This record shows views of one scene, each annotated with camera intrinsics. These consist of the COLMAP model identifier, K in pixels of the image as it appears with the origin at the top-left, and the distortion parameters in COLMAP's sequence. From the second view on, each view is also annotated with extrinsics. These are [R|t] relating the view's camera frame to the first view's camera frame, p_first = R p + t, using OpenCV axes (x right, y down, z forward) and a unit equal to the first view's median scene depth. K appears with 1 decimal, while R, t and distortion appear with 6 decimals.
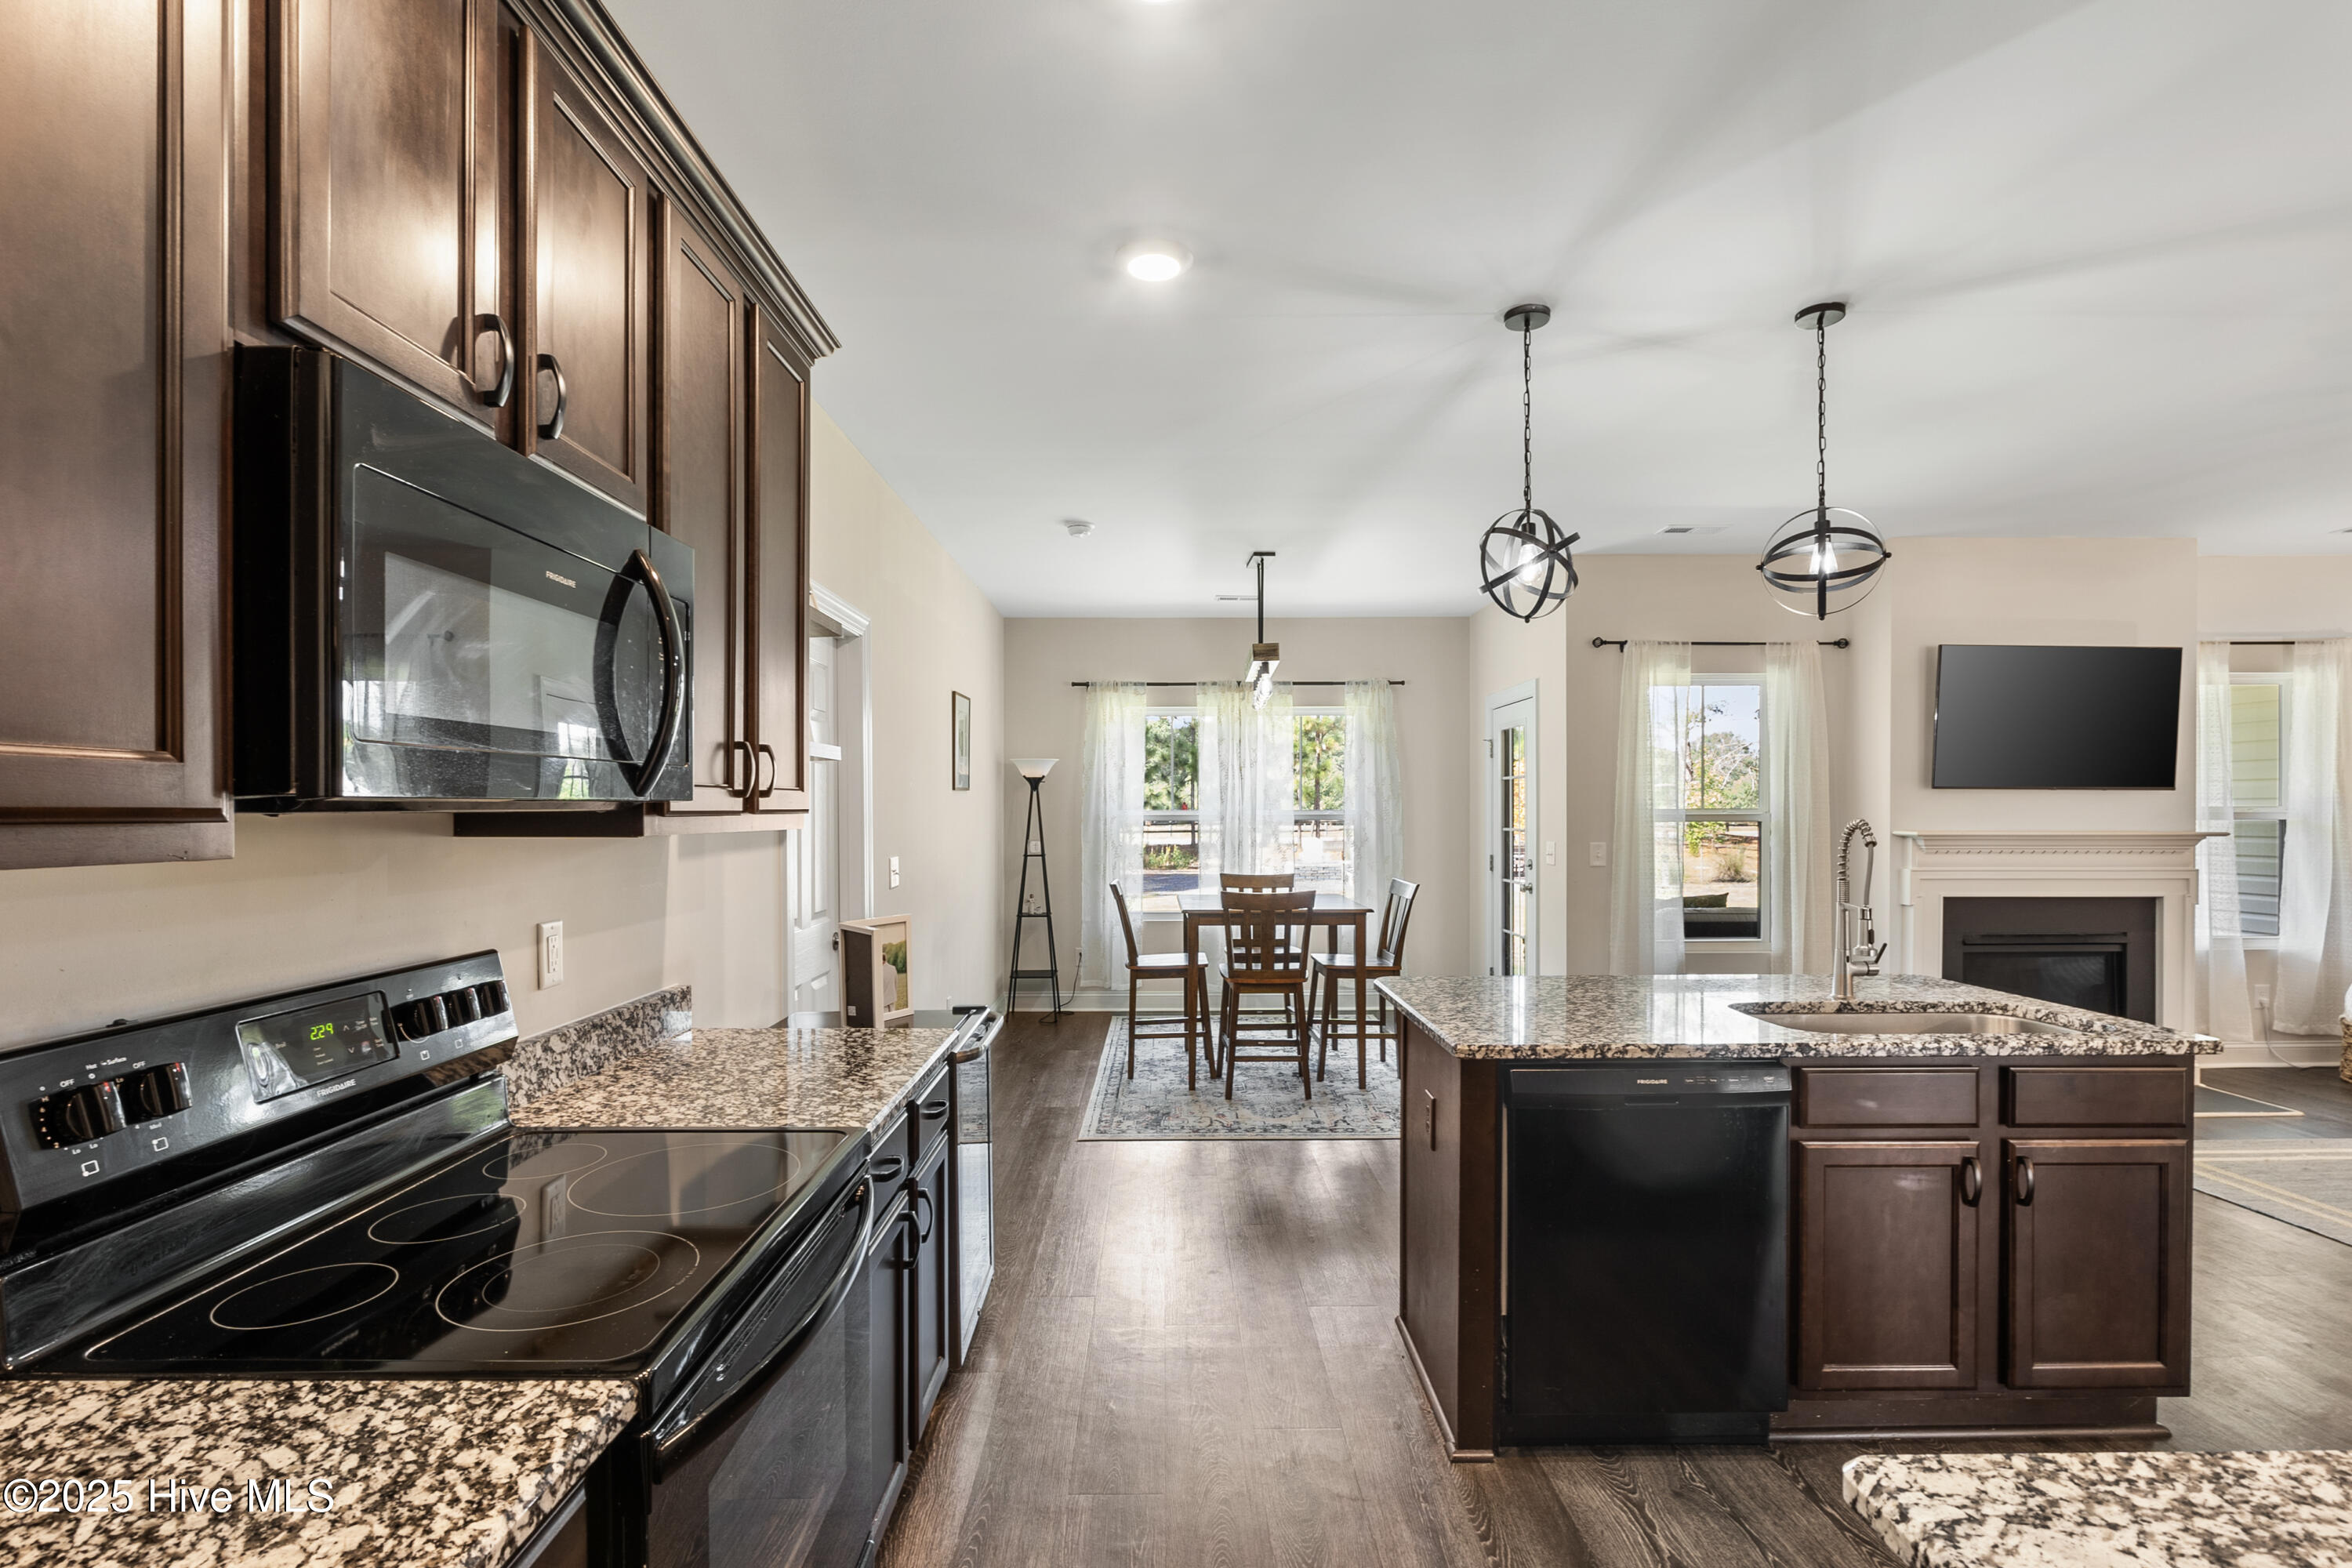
lens RADIAL K [[1093.8, 0, 1170.8], [0, 1093.8, 796.6], [0, 0, 1]] dist [-0.009104, 0.000023]
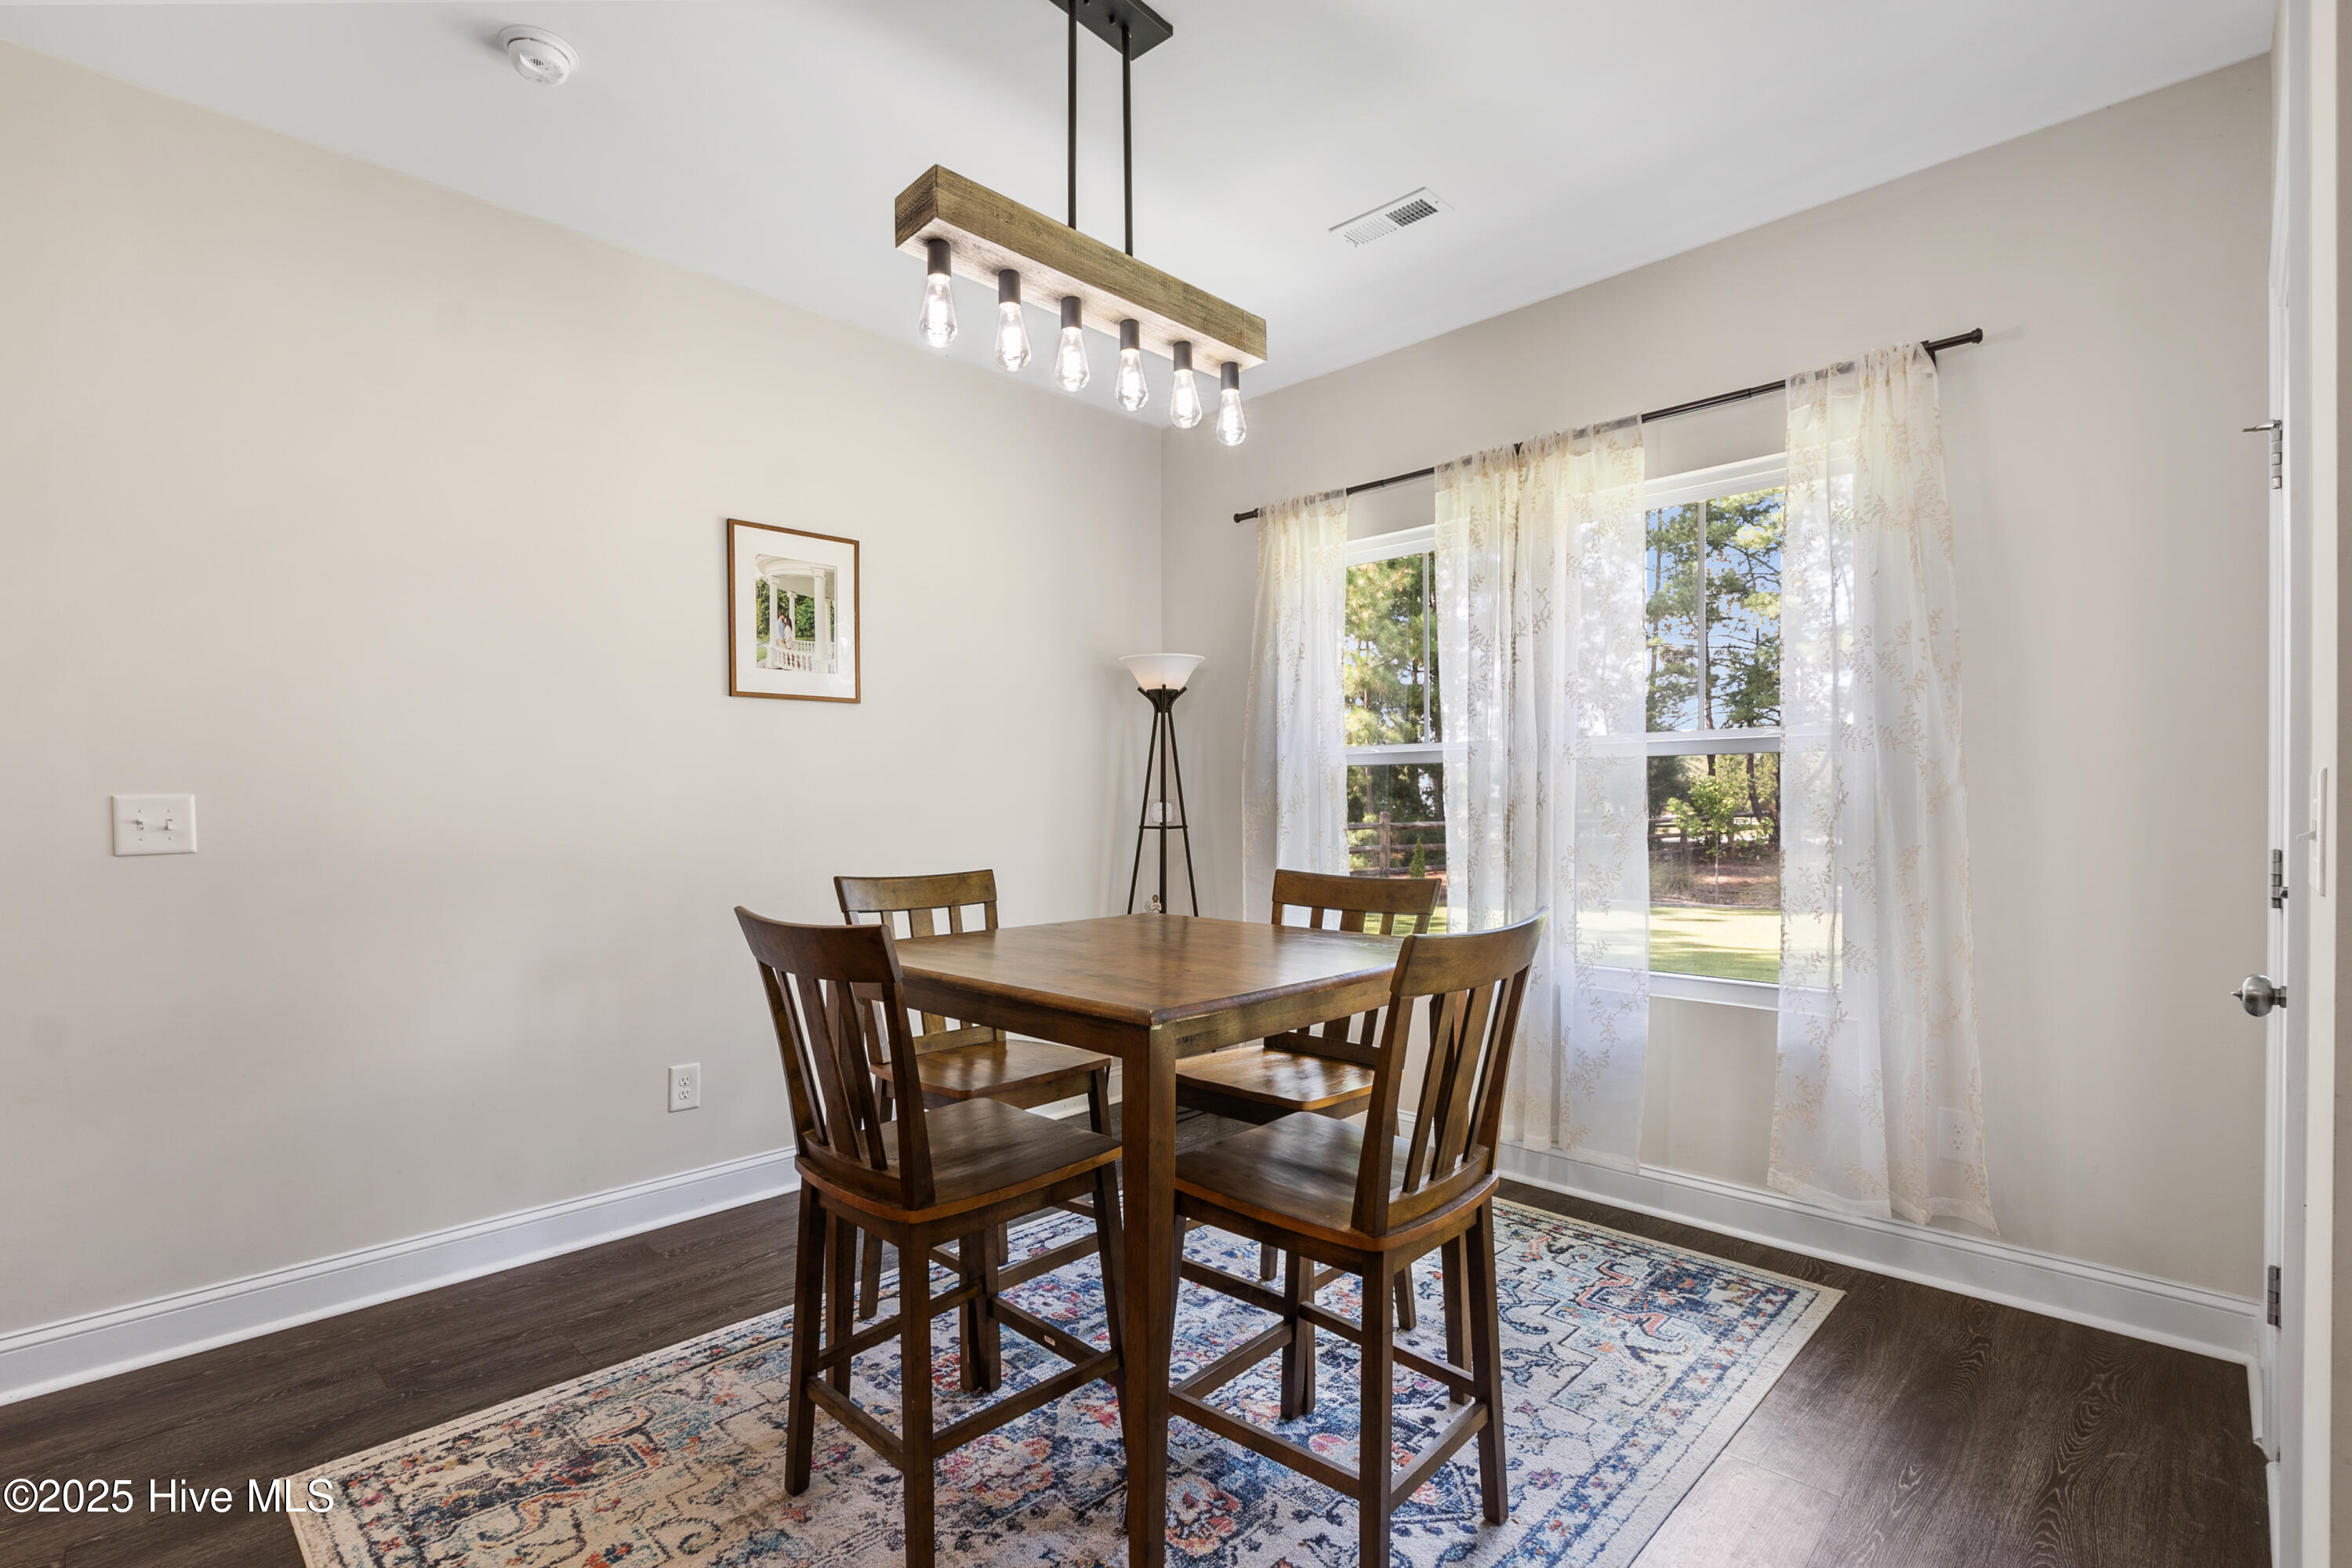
lens RADIAL K [[1093.8, 0, 1180.8], [0, 1093.8, 791.2], [0, 0, 1]] dist [-0.009104, 0.000023]
pose [[0.701079, -0.008437, -0.713034, 0.284231], [0.025225, 0.999598, 0.012975, 0.027696], [0.712638, -0.027083, 0.701009, 0.584141]]
